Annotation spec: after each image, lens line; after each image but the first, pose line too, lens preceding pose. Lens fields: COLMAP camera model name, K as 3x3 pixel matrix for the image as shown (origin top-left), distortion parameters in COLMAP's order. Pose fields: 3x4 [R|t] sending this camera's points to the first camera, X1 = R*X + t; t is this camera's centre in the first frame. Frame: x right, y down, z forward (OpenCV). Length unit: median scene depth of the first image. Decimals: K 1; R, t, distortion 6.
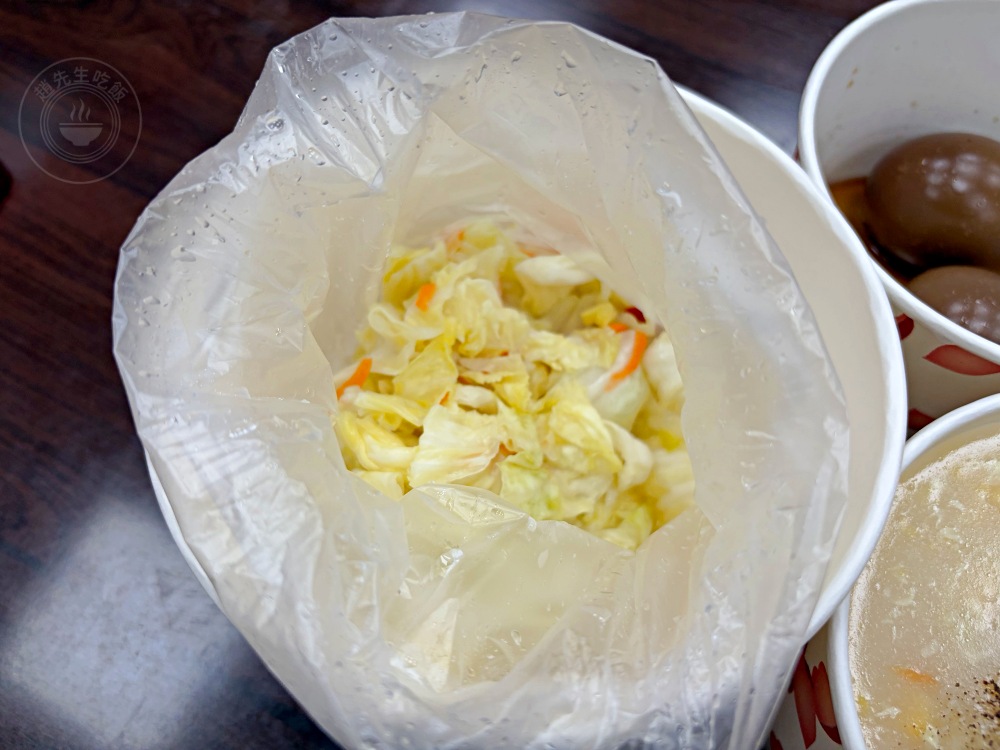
lens RADIAL K [[822.9, 0, 500.1], [0, 822.9, 340.1], [0, 0, 1]] dist [-0.056108, 0.003120]
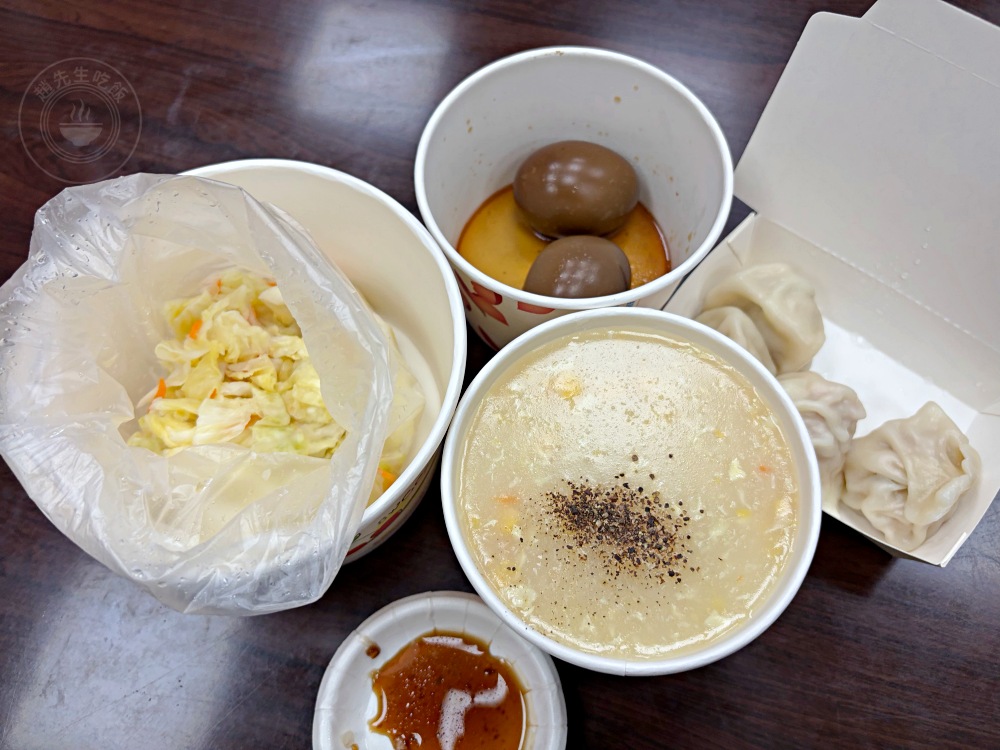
lens RADIAL K [[767.3, 0, 483.0], [0, 767.3, 352.6], [0, 0, 1]] dist [-0.180992, 0.200726]
pose [[0.975735, -0.201857, 0.084824, 0.325140], [0.198392, 0.978968, 0.047559, 0.029025], [-0.092640, -0.029577, 0.995260, -0.456468]]
